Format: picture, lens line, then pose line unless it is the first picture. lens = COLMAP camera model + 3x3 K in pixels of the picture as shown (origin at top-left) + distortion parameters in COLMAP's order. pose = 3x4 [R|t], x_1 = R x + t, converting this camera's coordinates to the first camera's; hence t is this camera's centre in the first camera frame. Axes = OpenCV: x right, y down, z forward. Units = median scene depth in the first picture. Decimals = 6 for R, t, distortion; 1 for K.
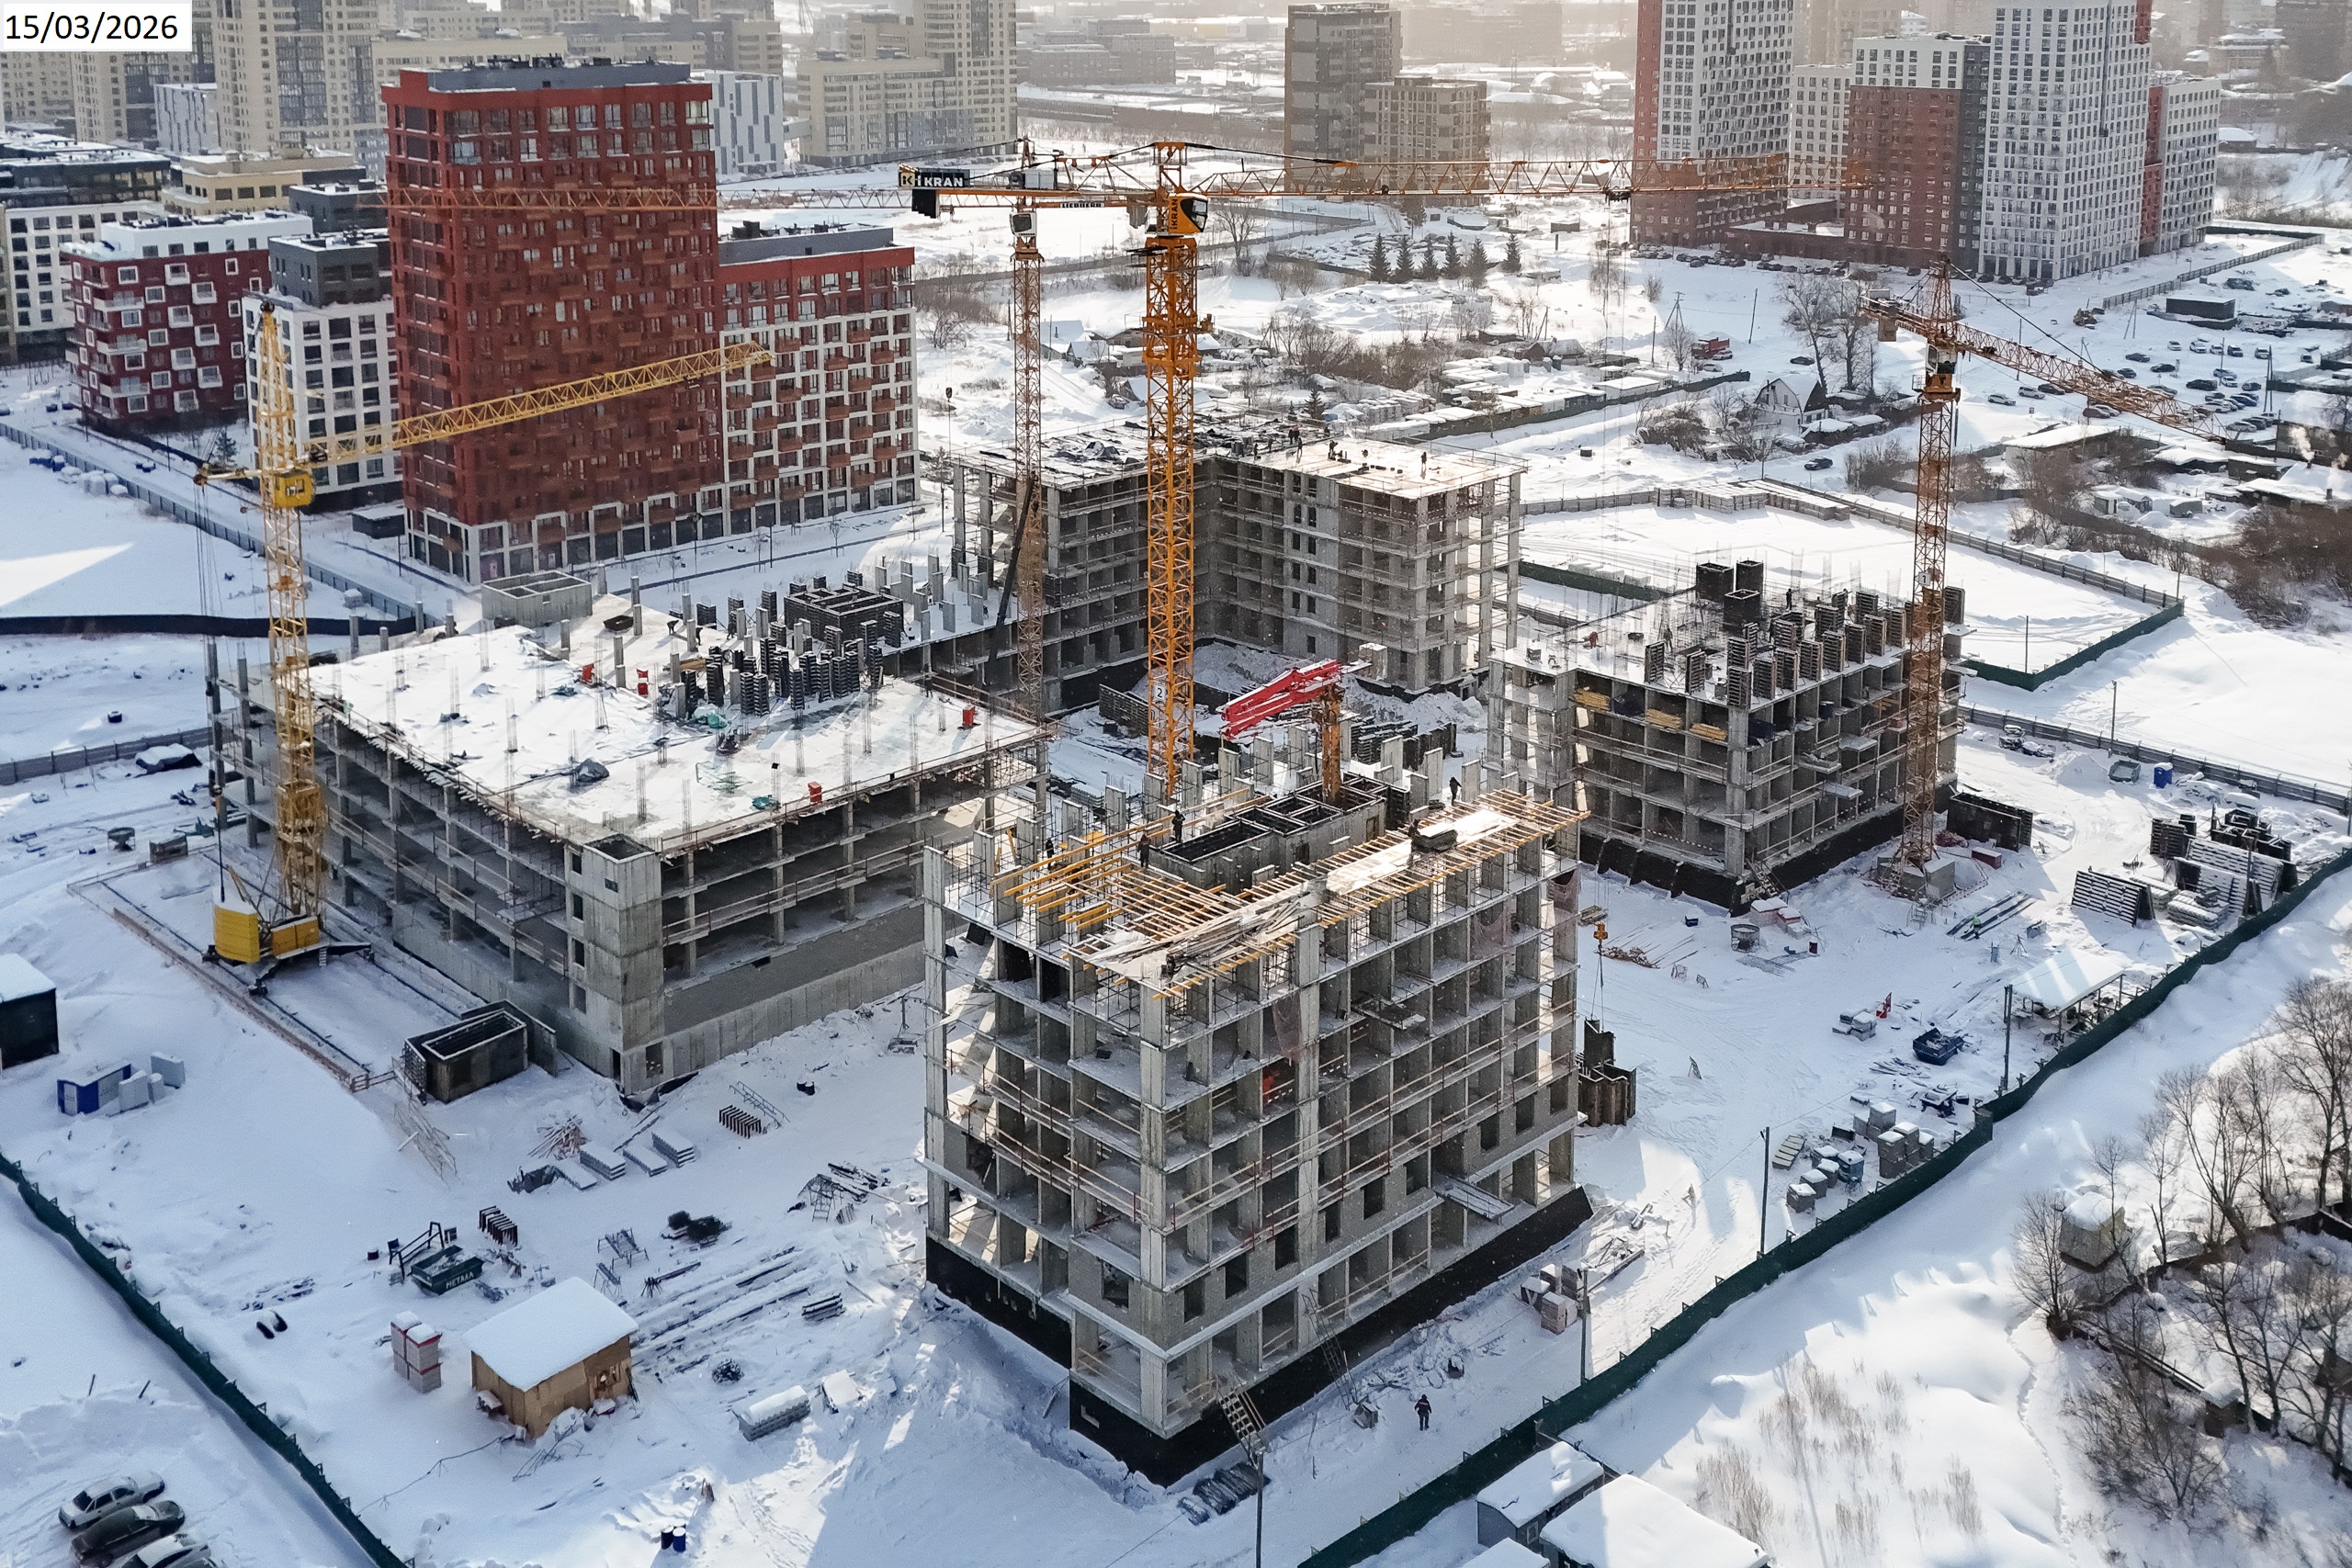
lens RADIAL K [[2270.6, 0, 1186.0], [0, 2270.6, 454.7], [0, 0, 1]] dist [0.050827, -0.033075]
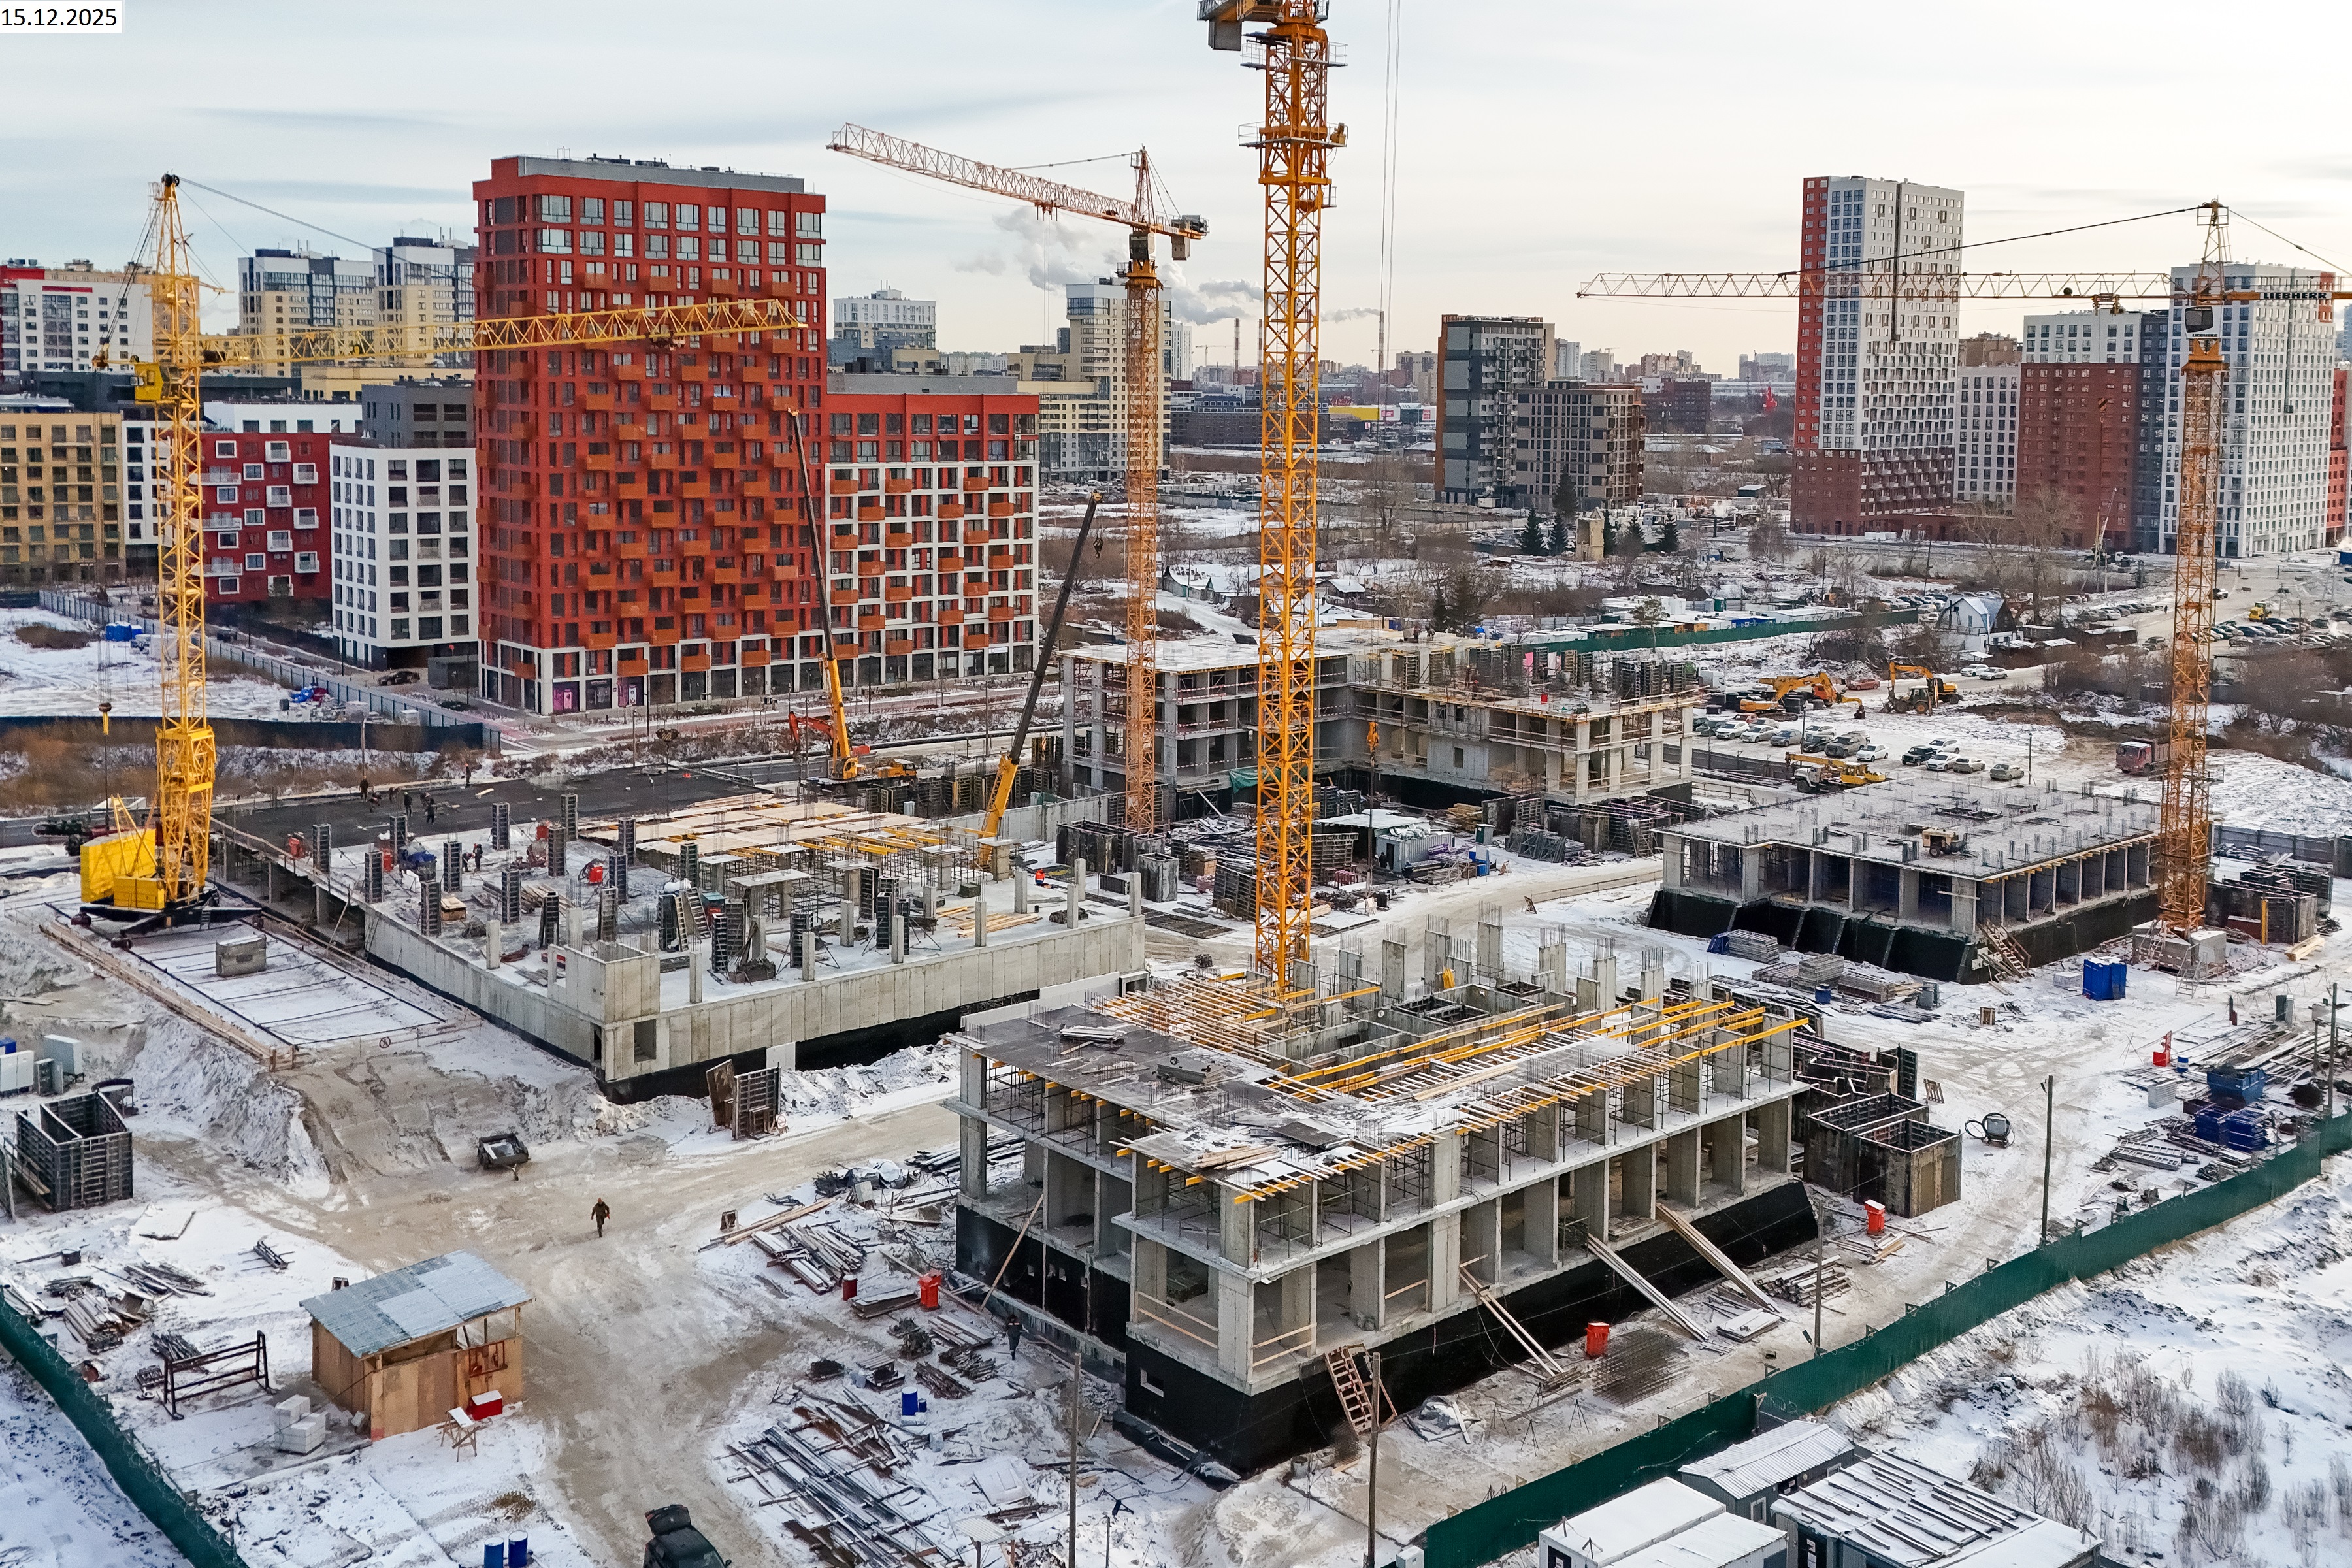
lens RADIAL K [[2257.1, 0, 1268.2], [0, 2257.1, 598.5], [0, 0, 1]] dist [0.040735, -0.007144]
pose [[0.999436, 0.011600, -0.031522, 0.005721], [-0.014638, 0.995086, -0.097927, 0.083668], [0.030231, 0.098333, 0.994694, 0.085729]]
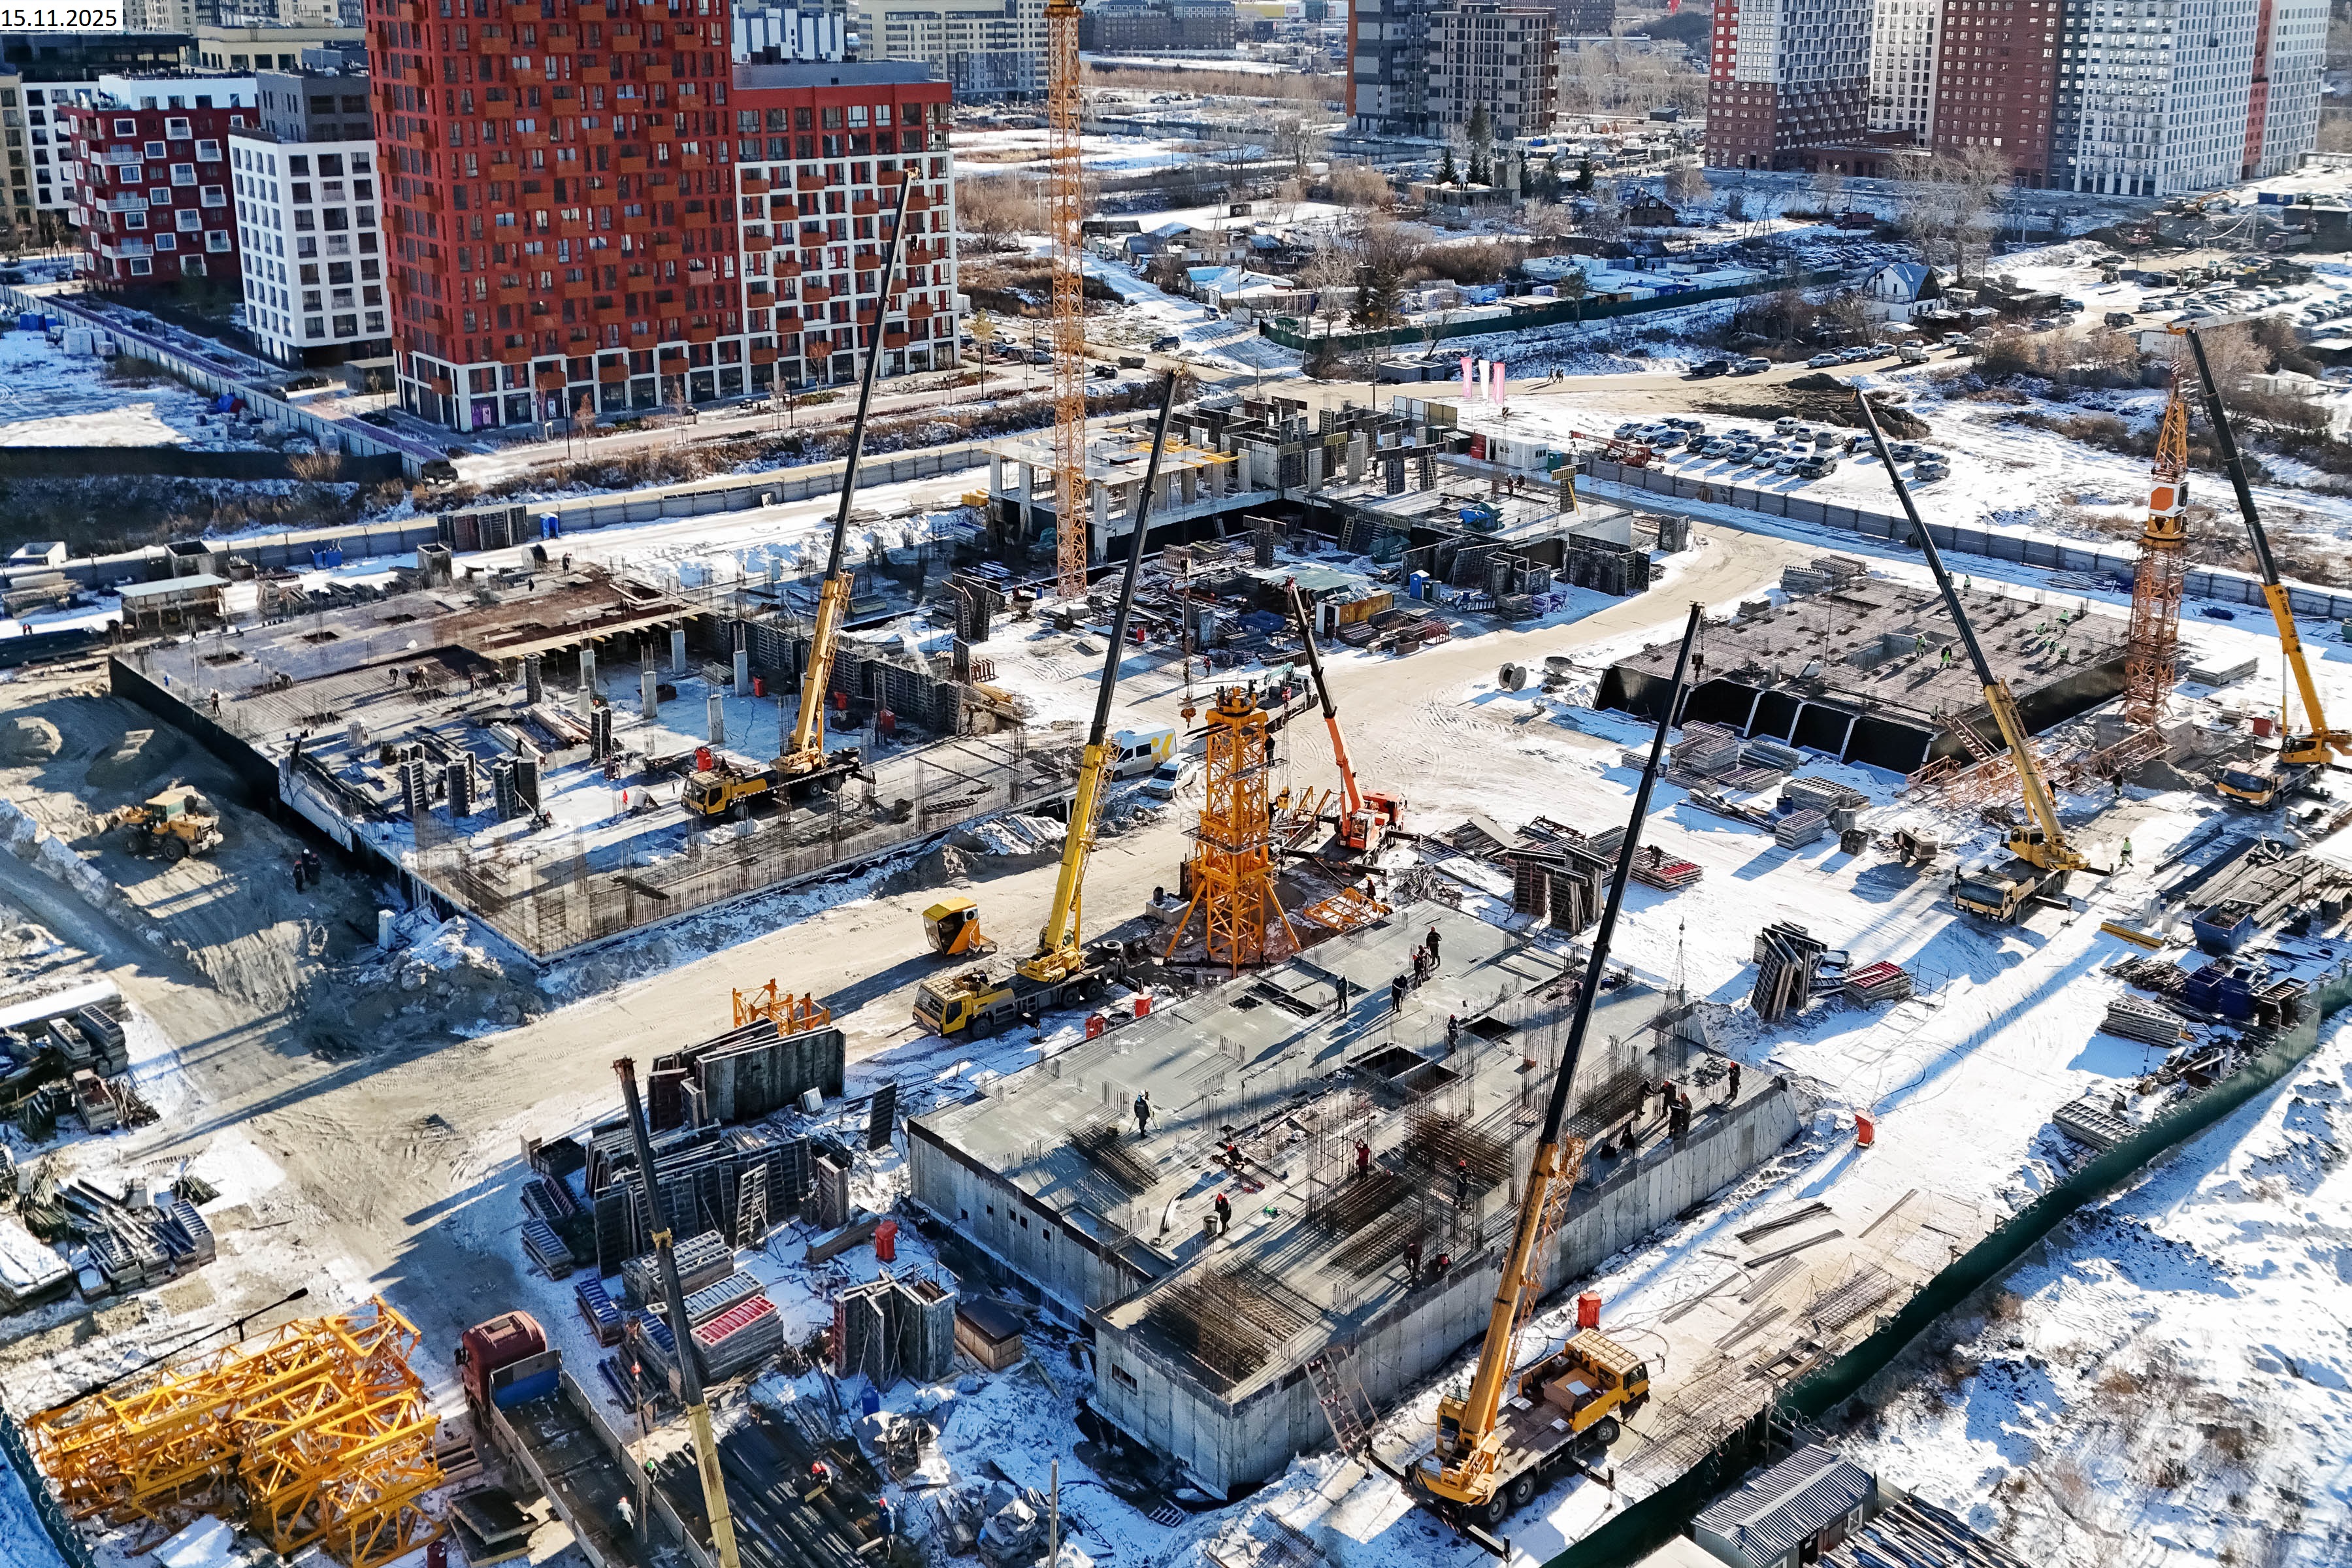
lens RADIAL K [[2180.8, 0, 1172.1], [0, 2180.8, 600.8], [0, 0, 1]] dist [0.033348, -0.010102]
pose [[0.999438, 0.012729, -0.031023, -0.001504], [-0.010143, 0.996570, 0.082136, 0.043631], [0.031962, -0.081775, 0.996138, 0.115965]]
